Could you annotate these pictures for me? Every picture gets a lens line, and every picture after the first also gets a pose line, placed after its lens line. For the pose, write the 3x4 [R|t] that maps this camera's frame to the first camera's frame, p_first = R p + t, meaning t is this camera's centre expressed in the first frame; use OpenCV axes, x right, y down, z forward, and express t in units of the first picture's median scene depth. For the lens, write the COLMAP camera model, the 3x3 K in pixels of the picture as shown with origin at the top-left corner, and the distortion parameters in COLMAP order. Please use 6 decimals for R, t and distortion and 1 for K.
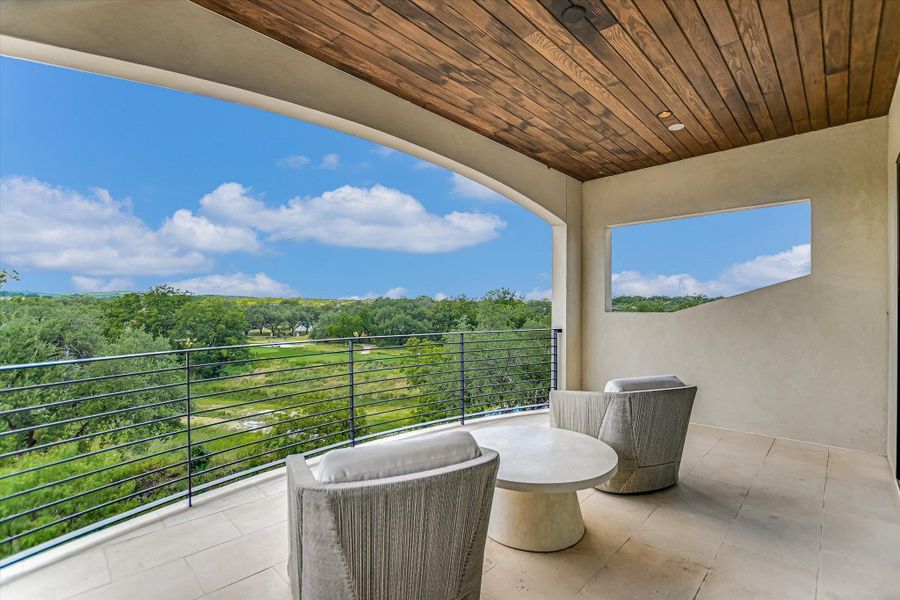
lens RADIAL K [[402.5, 0, 450.5], [0, 402.5, 308.7], [0, 0, 1]] dist [-0.014695, 0.002564]
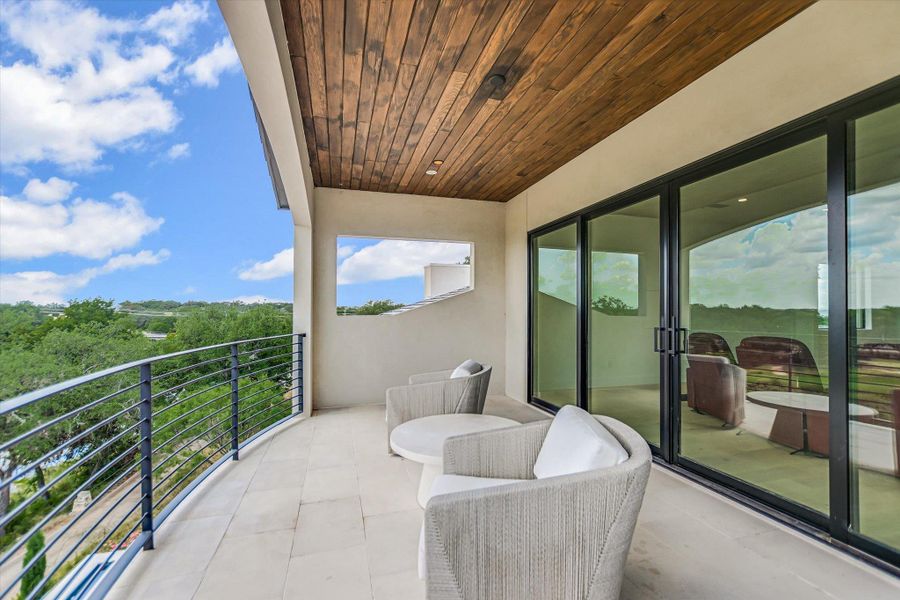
lens RADIAL K [[402.5, 0, 443.2], [0, 402.5, 314.2], [0, 0, 1]] dist [-0.014695, 0.002564]
pose [[0.481597, -0.010221, 0.876333, -0.609041], [0.011032, 0.999923, 0.005599, 0.002622], [-0.876323, 0.006971, 0.481673, 0.358153]]
